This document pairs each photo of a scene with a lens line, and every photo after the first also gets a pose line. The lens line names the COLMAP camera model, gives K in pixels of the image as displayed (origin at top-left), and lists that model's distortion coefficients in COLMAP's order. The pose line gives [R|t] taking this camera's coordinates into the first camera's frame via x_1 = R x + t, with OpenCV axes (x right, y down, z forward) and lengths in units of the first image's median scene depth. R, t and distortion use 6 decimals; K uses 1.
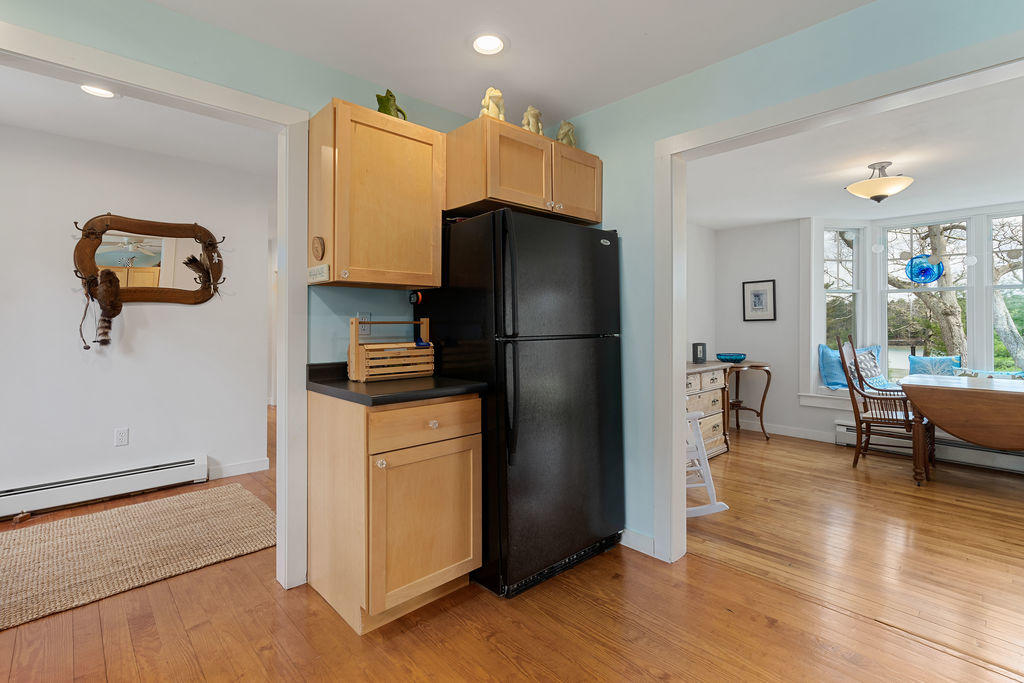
lens RADIAL K [[470.9, 0, 509.5], [0, 470.9, 317.1], [0, 0, 1]] dist [0.001194, 0.000103]
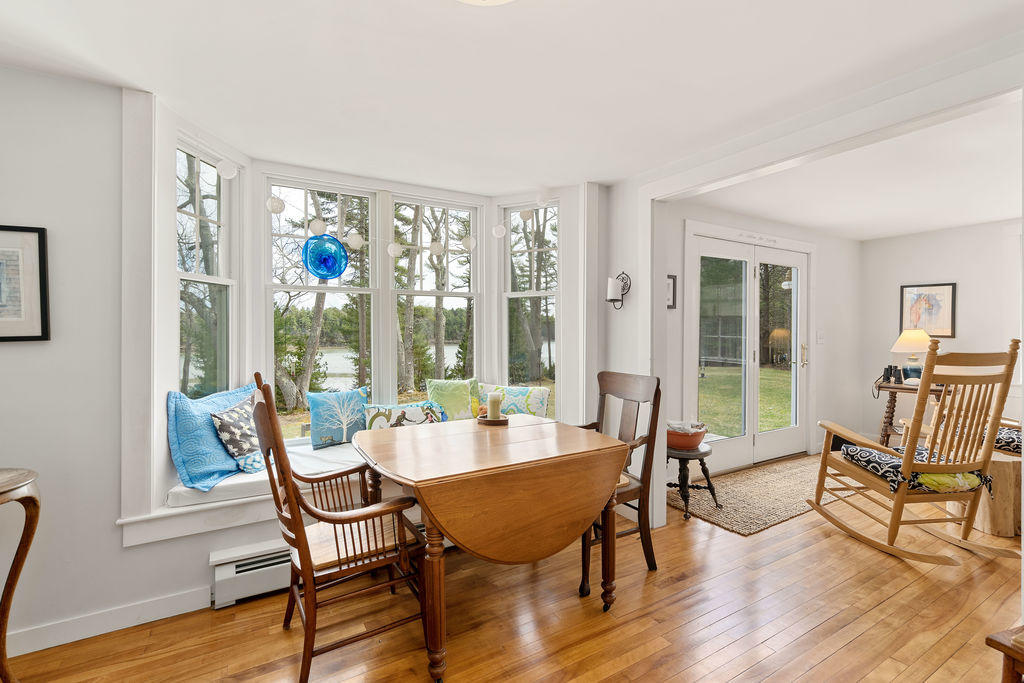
lens RADIAL K [[467.5, 0, 510.7], [0, 467.5, 332.6], [0, 0, 1]] dist [-0.000071, 0.000329]
pose [[0.217356, -0.005721, 0.976076, 0.301450], [-0.007848, 0.999940, 0.007609, -0.004621], [-0.976061, -0.009314, 0.217298, 0.596101]]
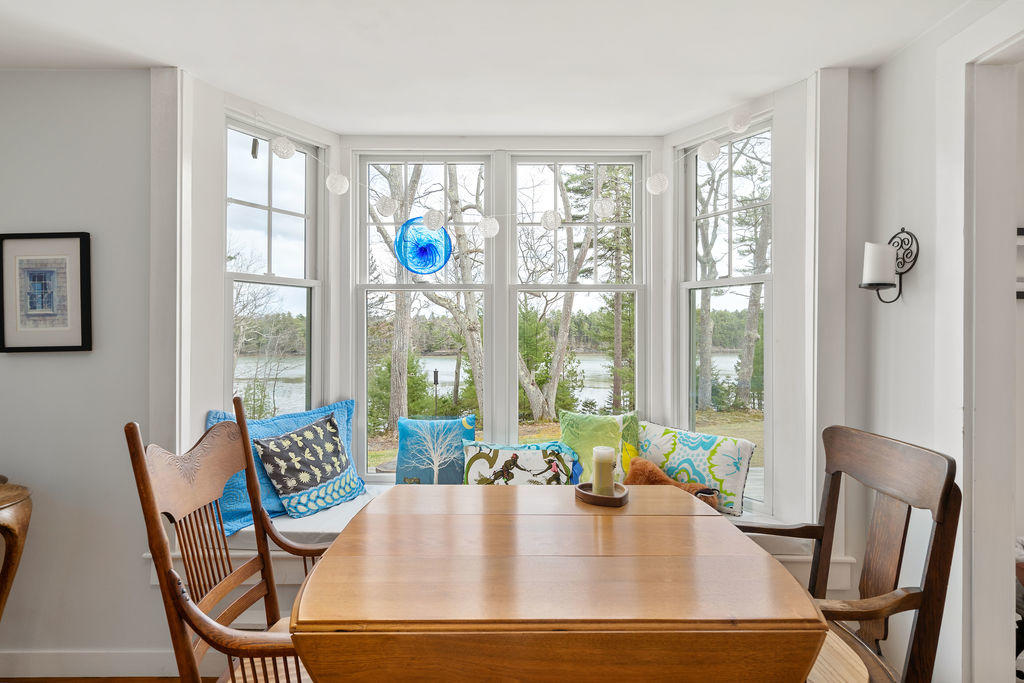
lens RADIAL K [[525.8, 0, 510.6], [0, 525.8, 335.1], [0, 0, 1]] dist [0.001555, 0.001053]
pose [[0.682304, 0.002583, 0.731064, 0.516852], [-0.009971, 0.999934, 0.005774, -0.010102], [-0.731001, -0.011229, 0.682284, 0.532457]]
